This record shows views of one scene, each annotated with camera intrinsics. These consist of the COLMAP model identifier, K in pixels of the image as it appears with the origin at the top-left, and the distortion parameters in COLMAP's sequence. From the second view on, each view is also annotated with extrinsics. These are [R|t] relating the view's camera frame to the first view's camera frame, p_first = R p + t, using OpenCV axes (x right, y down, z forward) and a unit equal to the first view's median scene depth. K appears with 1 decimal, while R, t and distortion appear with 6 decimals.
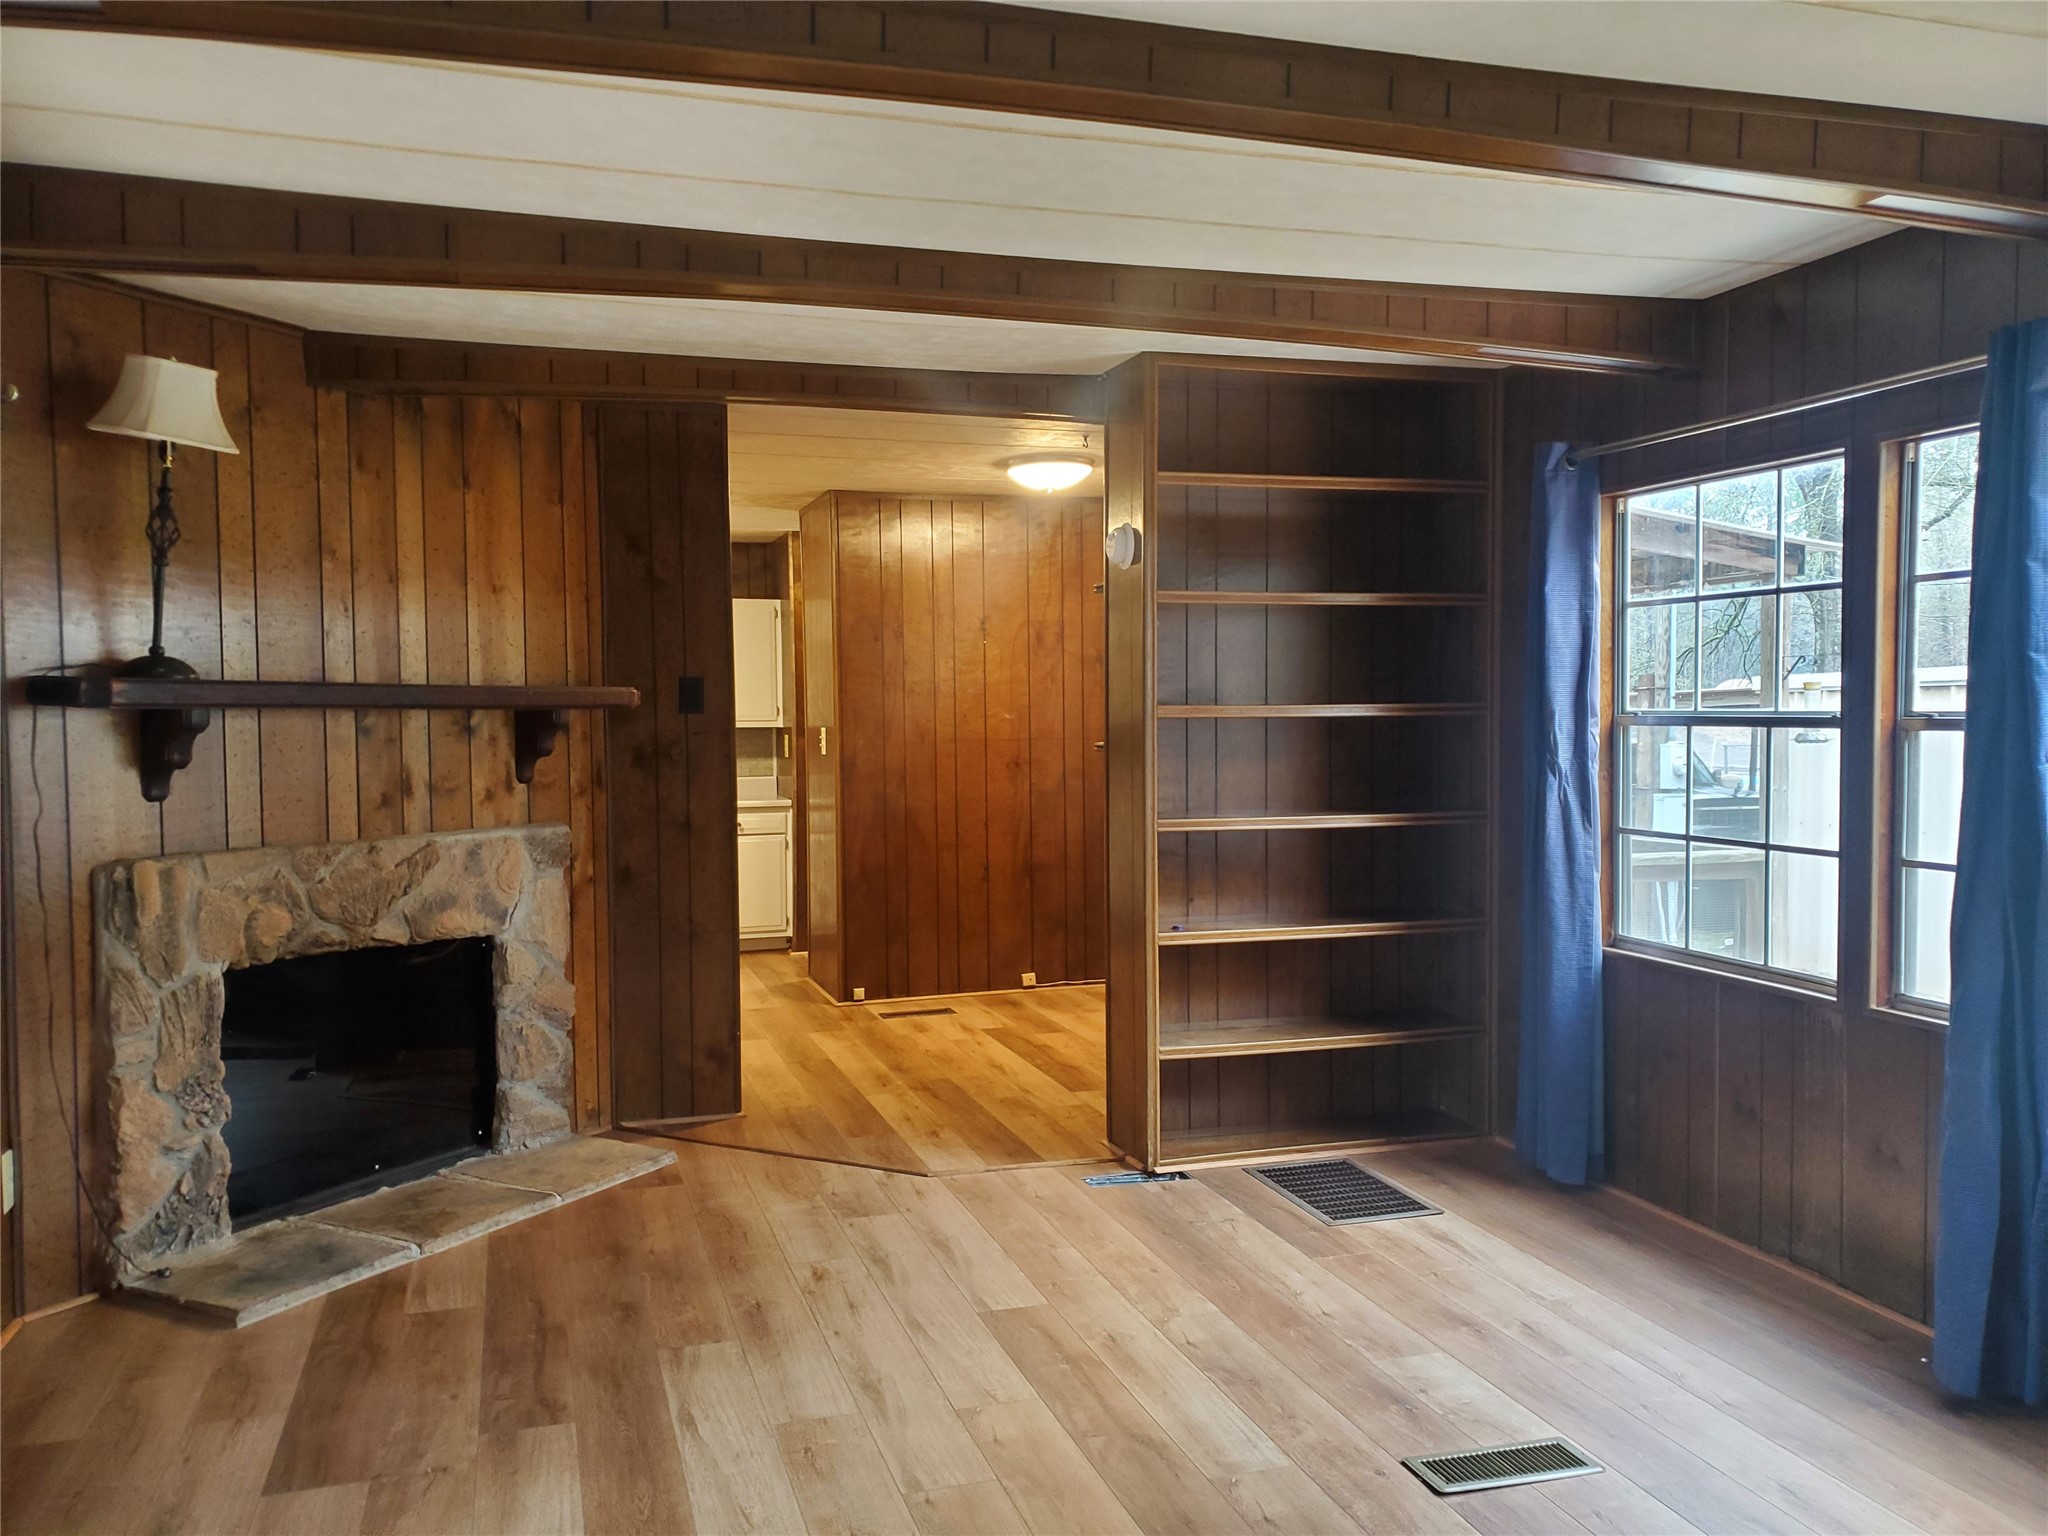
lens RADIAL K [[1592.8, 0, 985.5], [0, 1592.8, 768.1], [0, 0, 1]] dist [0.120380, -0.076360]
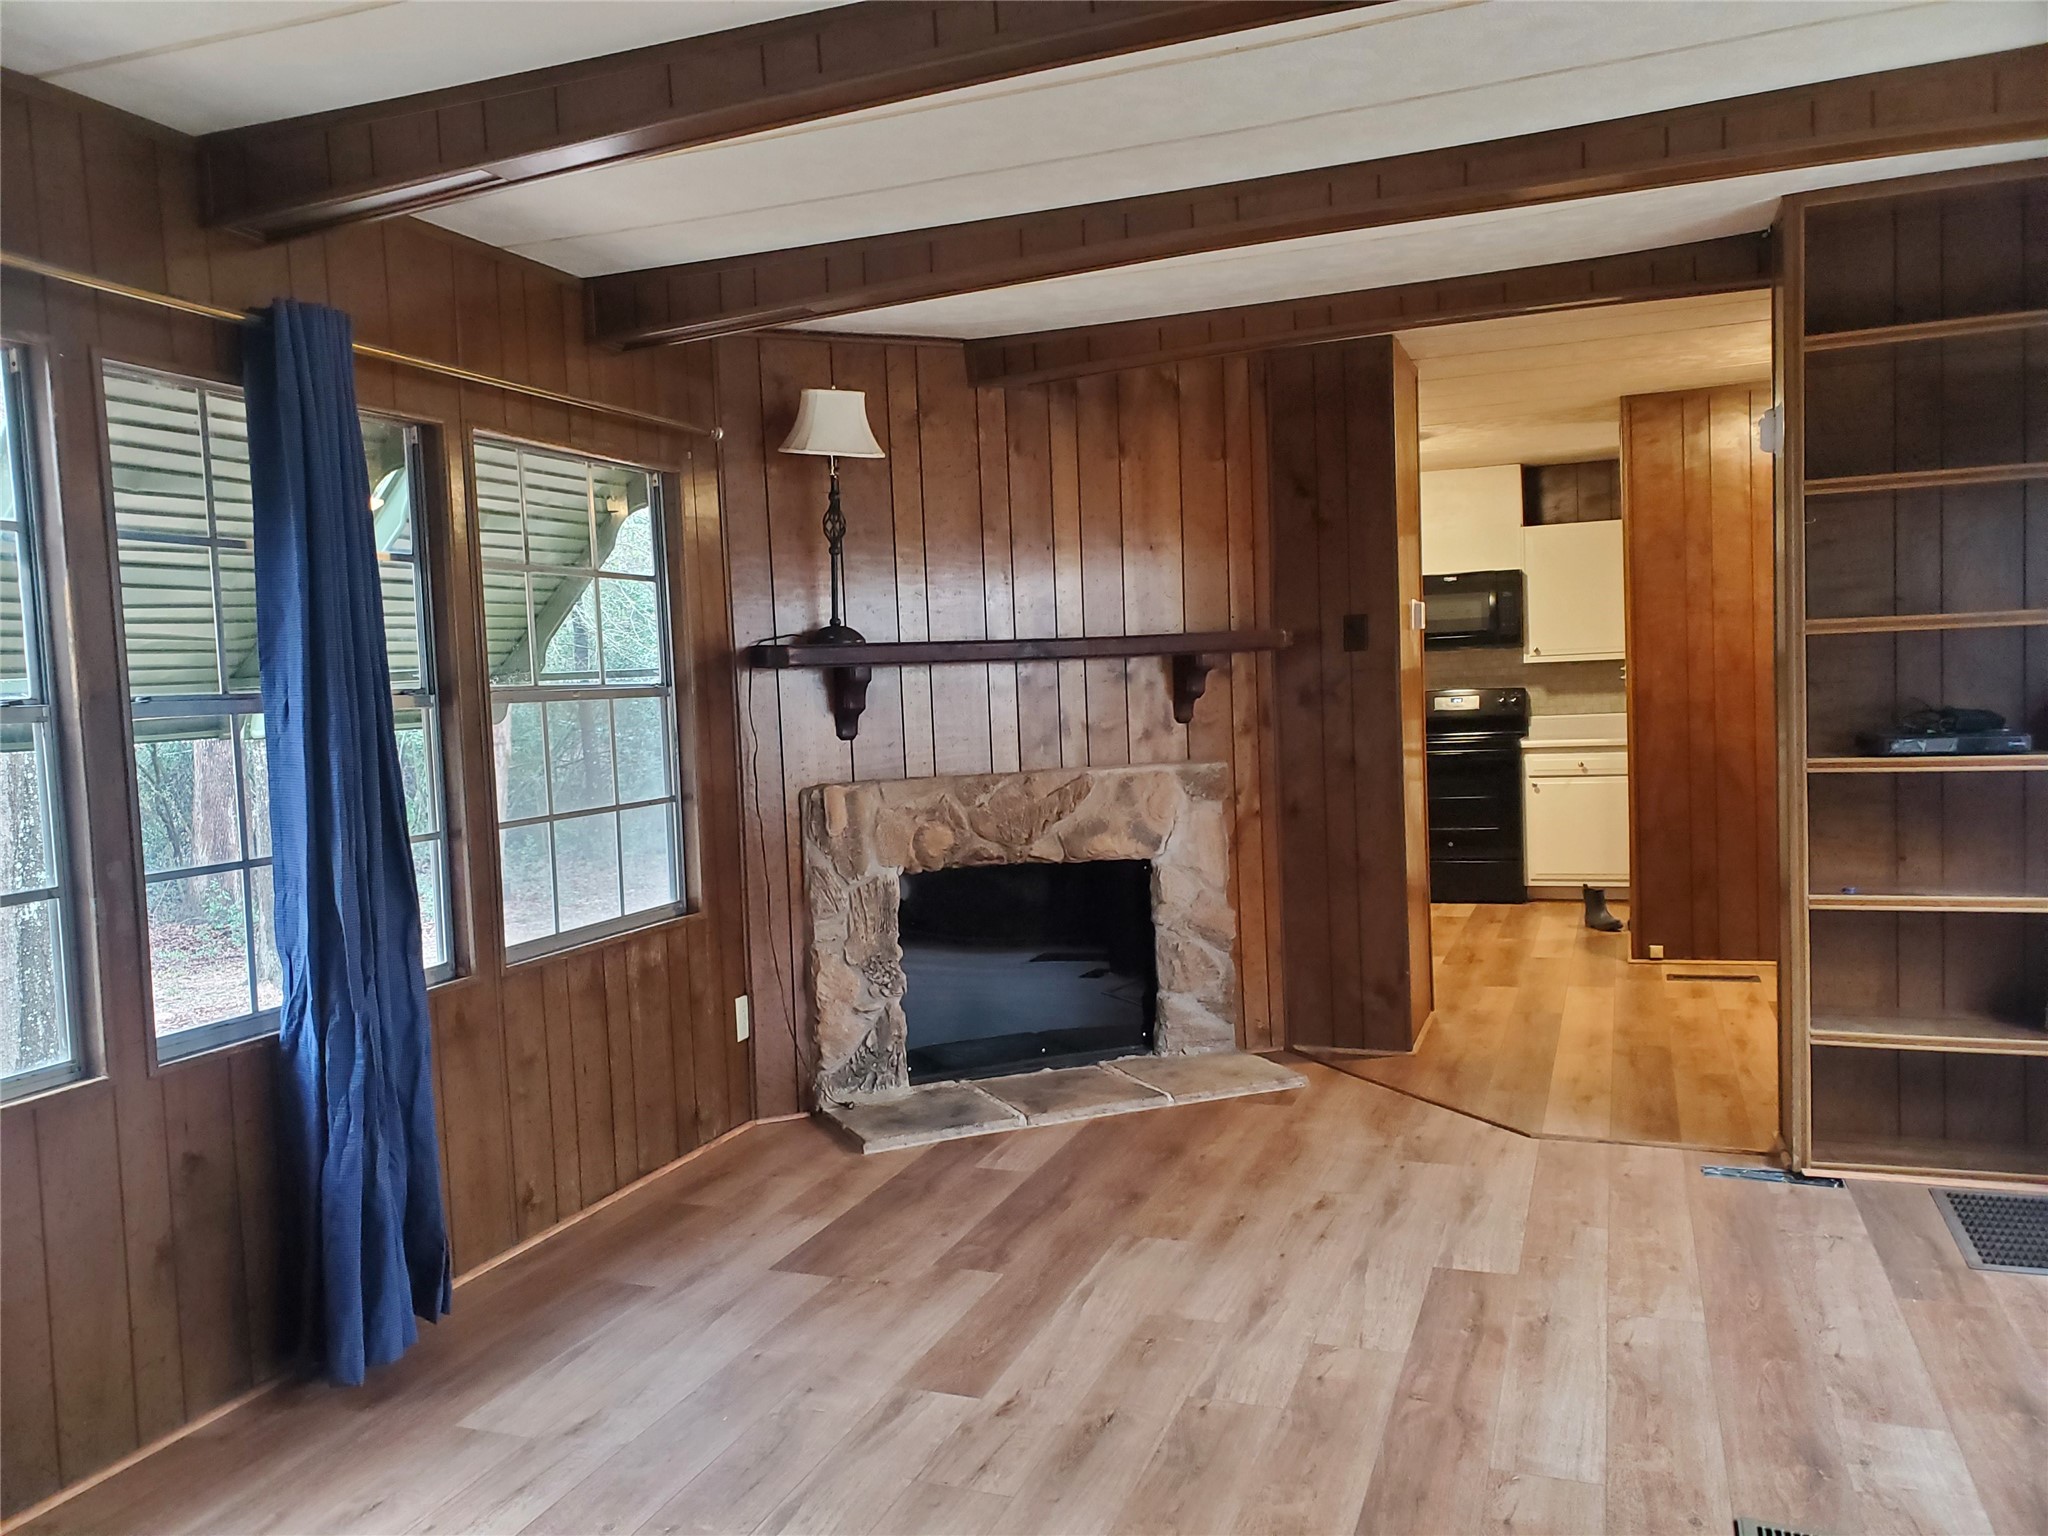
lens RADIAL K [[1592.8, 0, 985.5], [0, 1592.8, 768.1], [0, 0, 1]] dist [0.120380, -0.076360]
pose [[0.799977, 0.007937, -0.599979, 0.294208], [0.014434, 0.999369, 0.032466, 0.003911], [0.599857, -0.034632, 0.799357, 0.063114]]
